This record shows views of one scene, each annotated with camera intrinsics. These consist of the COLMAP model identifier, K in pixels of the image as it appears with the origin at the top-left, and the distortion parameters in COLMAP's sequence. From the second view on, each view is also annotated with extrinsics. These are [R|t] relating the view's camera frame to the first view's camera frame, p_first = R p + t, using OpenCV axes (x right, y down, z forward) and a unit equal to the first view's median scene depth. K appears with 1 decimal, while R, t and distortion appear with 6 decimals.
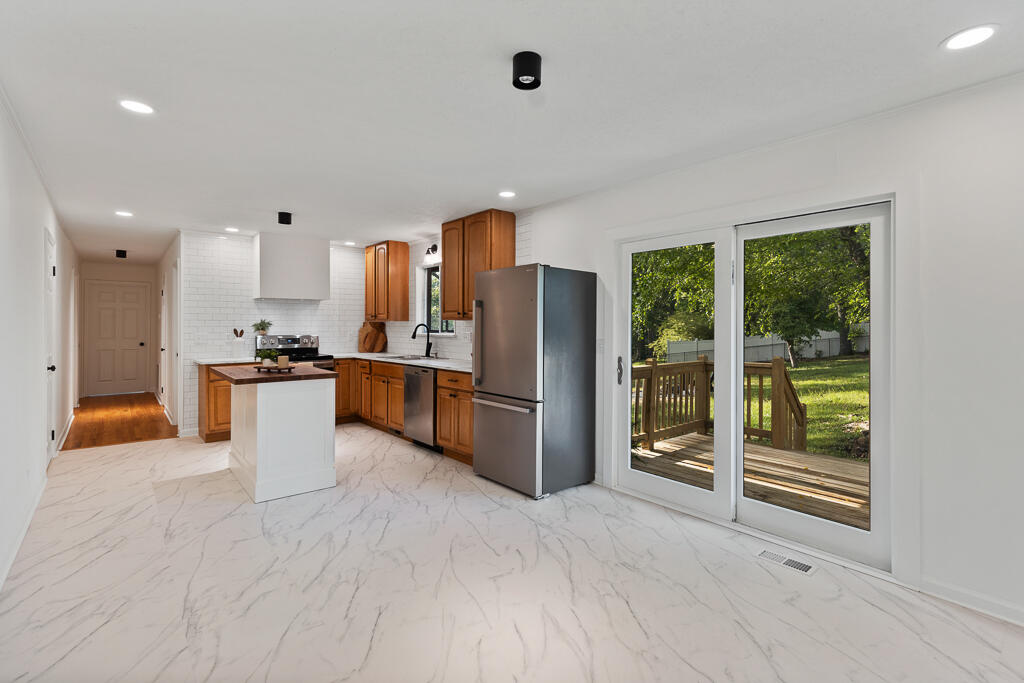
lens RADIAL K [[467.3, 0, 511.6], [0, 467.3, 332.1], [0, 0, 1]] dist [0.013036, -0.000038]
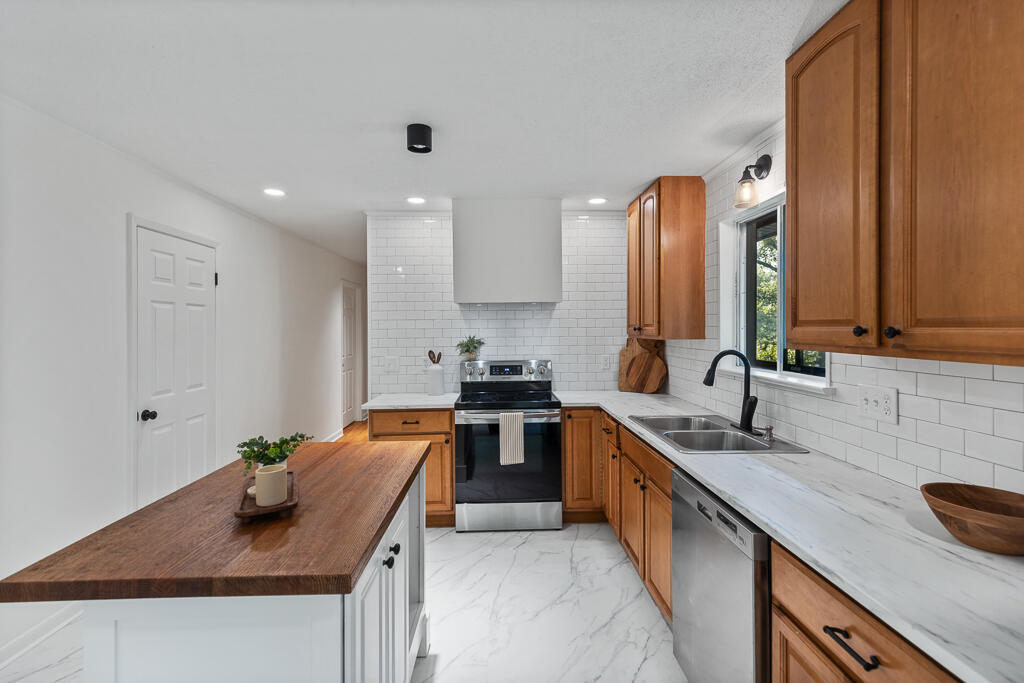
lens RADIAL K [[467.3, 0, 508.8], [0, 467.3, 328.2], [0, 0, 1]] dist [0.013036, -0.000038]
pose [[0.782822, -0.005127, -0.622225, -0.081158], [-0.003399, 0.999916, -0.012514, -0.029676], [0.622236, 0.011911, 0.782739, 0.518114]]
